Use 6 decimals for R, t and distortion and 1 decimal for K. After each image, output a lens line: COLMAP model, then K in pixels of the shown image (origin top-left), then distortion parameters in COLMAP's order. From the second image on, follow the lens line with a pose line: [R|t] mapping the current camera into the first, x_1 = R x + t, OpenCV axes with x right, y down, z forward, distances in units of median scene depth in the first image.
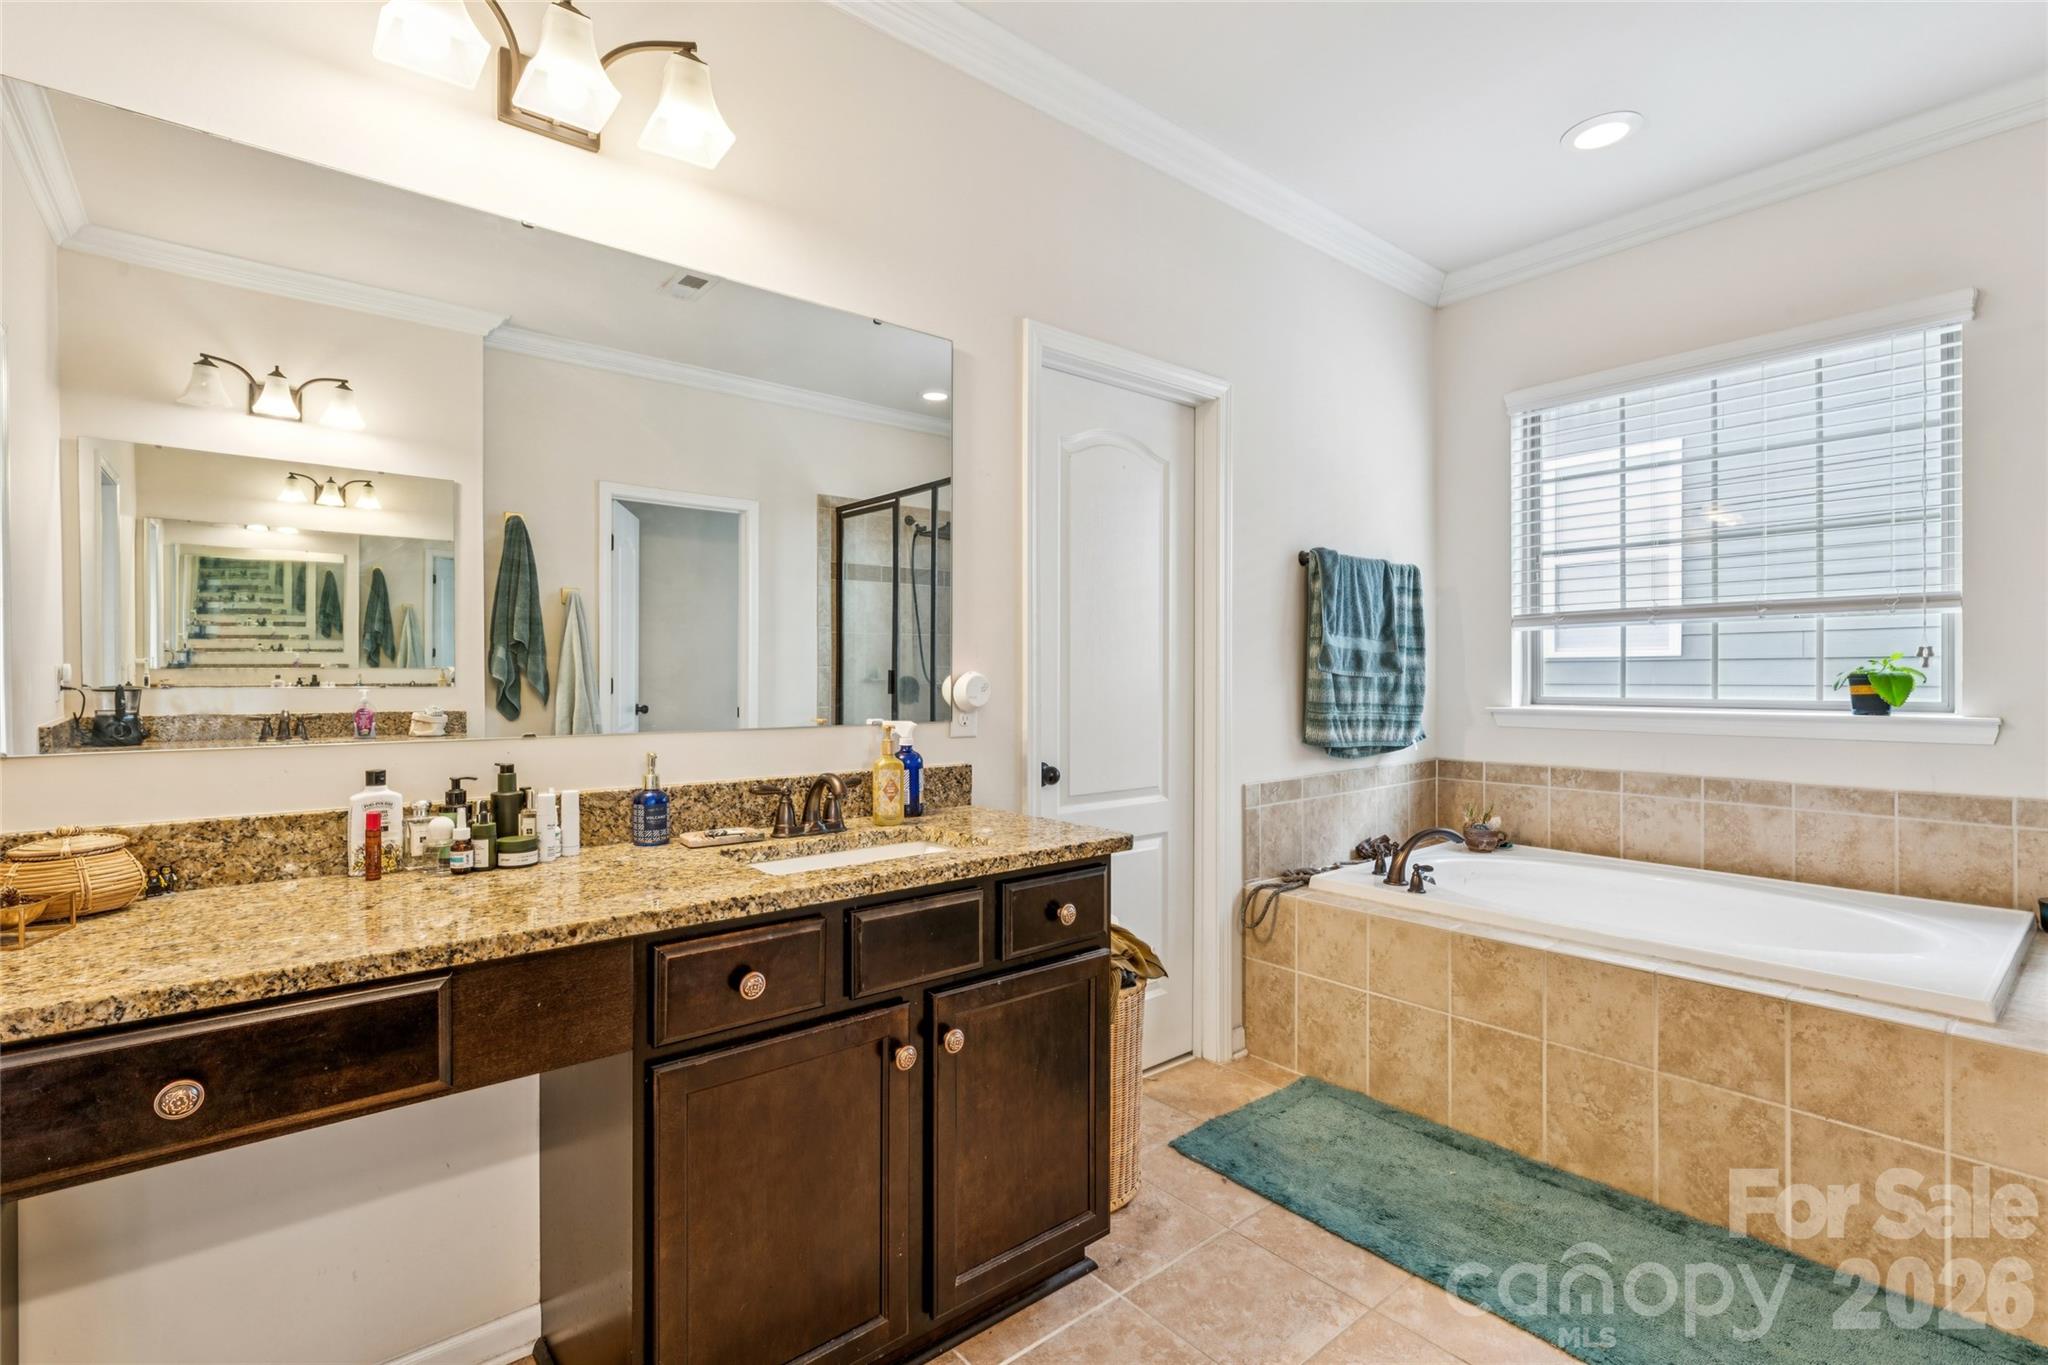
lens RADIAL K [[947.8, 0, 1017.0], [0, 947.8, 679.8], [0, 0, 1]] dist [-0.001064, -0.000335]
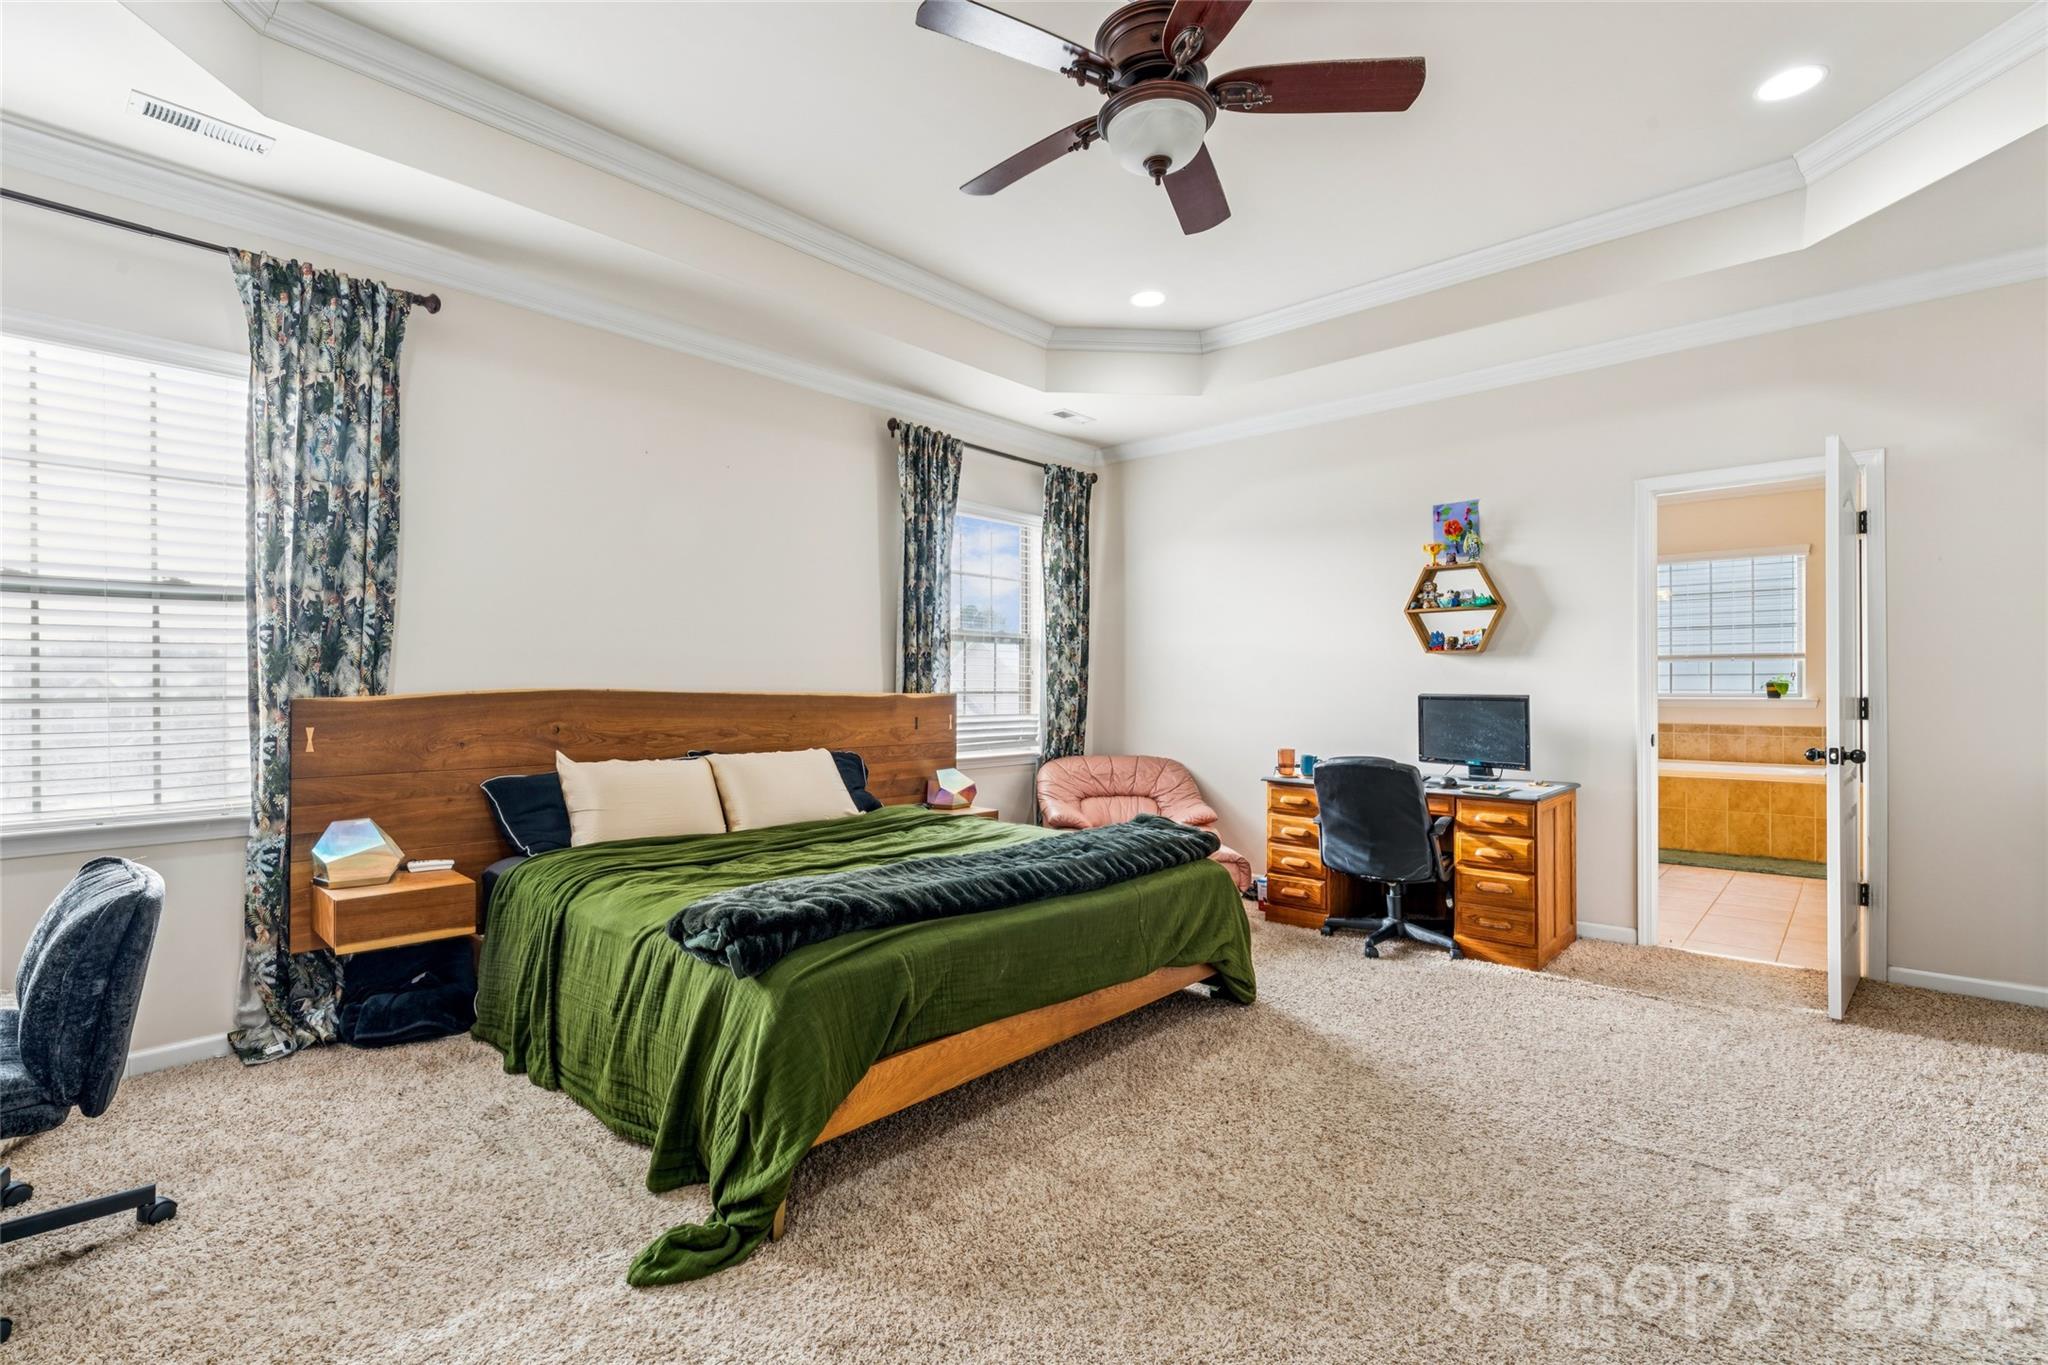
lens RADIAL K [[947.8, 0, 1020.6], [0, 947.8, 689.4], [0, 0, 1]] dist [-0.001064, -0.000335]
pose [[0.989704, -0.003899, 0.143073, -1.570728], [0.003537, 0.999990, 0.002784, -0.002984], [-0.143083, -0.002249, 0.989708, -1.327187]]
